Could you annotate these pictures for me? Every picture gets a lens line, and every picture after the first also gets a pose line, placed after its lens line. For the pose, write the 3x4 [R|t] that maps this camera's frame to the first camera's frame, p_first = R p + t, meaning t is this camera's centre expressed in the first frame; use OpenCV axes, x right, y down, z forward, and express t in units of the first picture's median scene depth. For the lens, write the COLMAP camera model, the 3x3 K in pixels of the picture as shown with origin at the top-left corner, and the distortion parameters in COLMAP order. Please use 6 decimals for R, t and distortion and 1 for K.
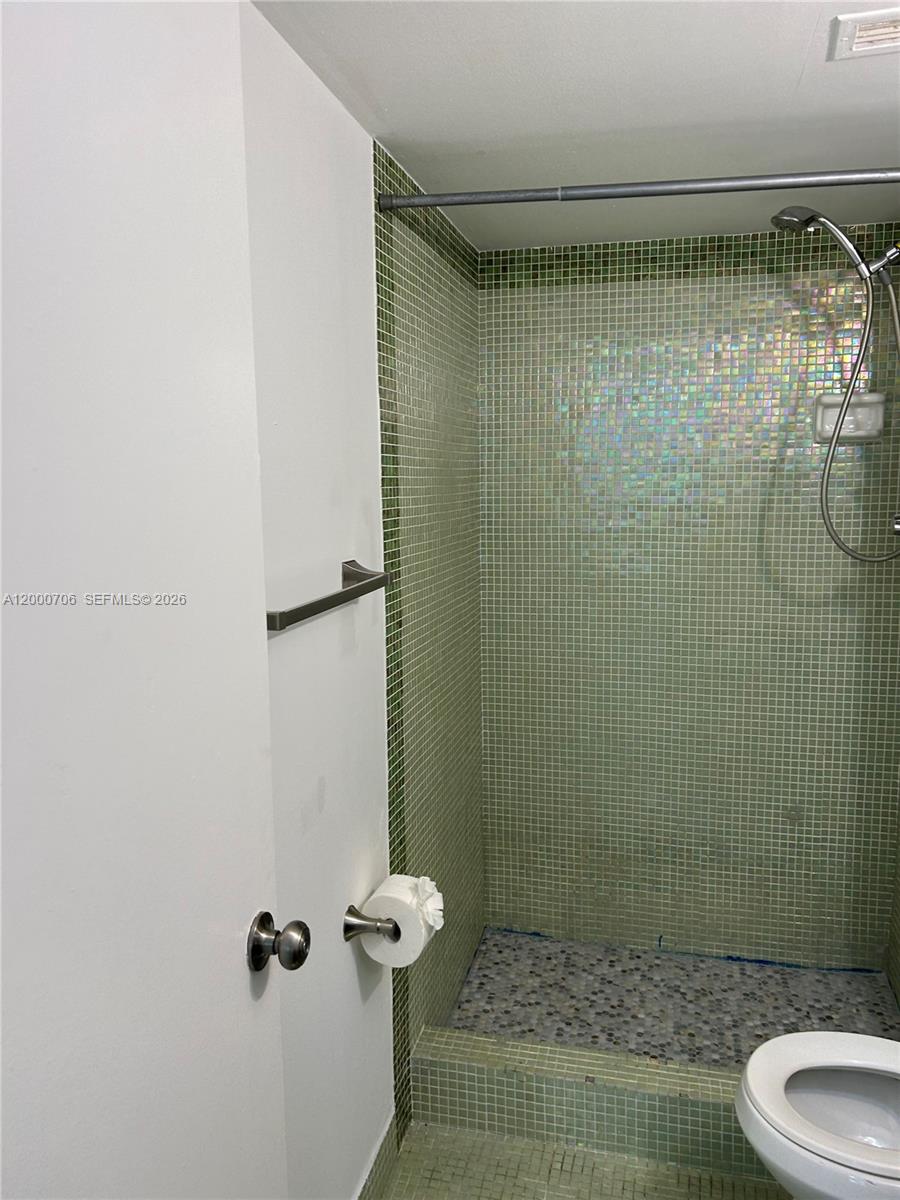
lens RADIAL K [[908.7, 0, 451.2], [0, 908.7, 582.3], [0, 0, 1]] dist [0.045553, -0.052767]
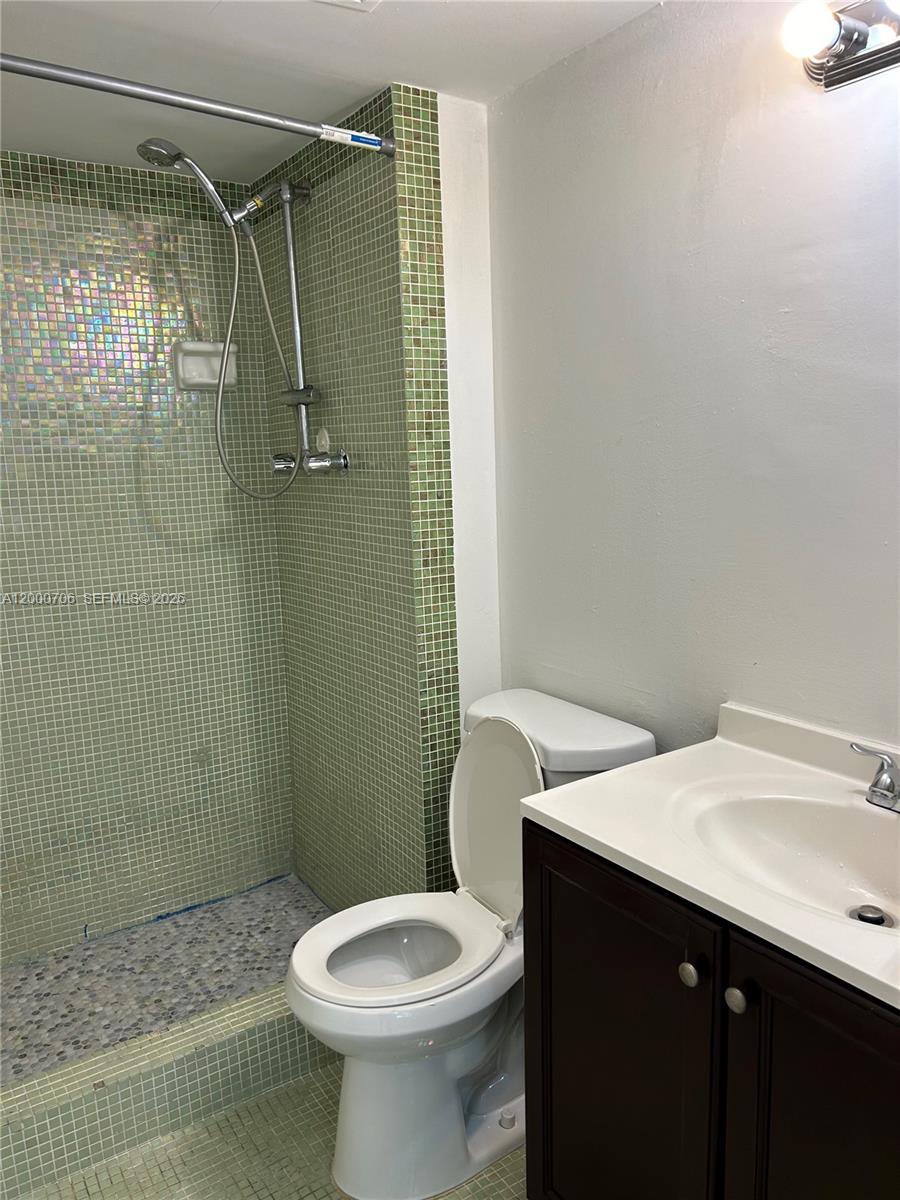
lens RADIAL K [[908.7, 0, 454.1], [0, 908.7, 597.4], [0, 0, 1]] dist [0.045553, -0.052767]
pose [[0.667726, -0.130556, 0.732869, -0.165455], [0.110458, 0.990979, 0.075896, 0.031166], [-0.736166, 0.030274, 0.676123, 0.096646]]
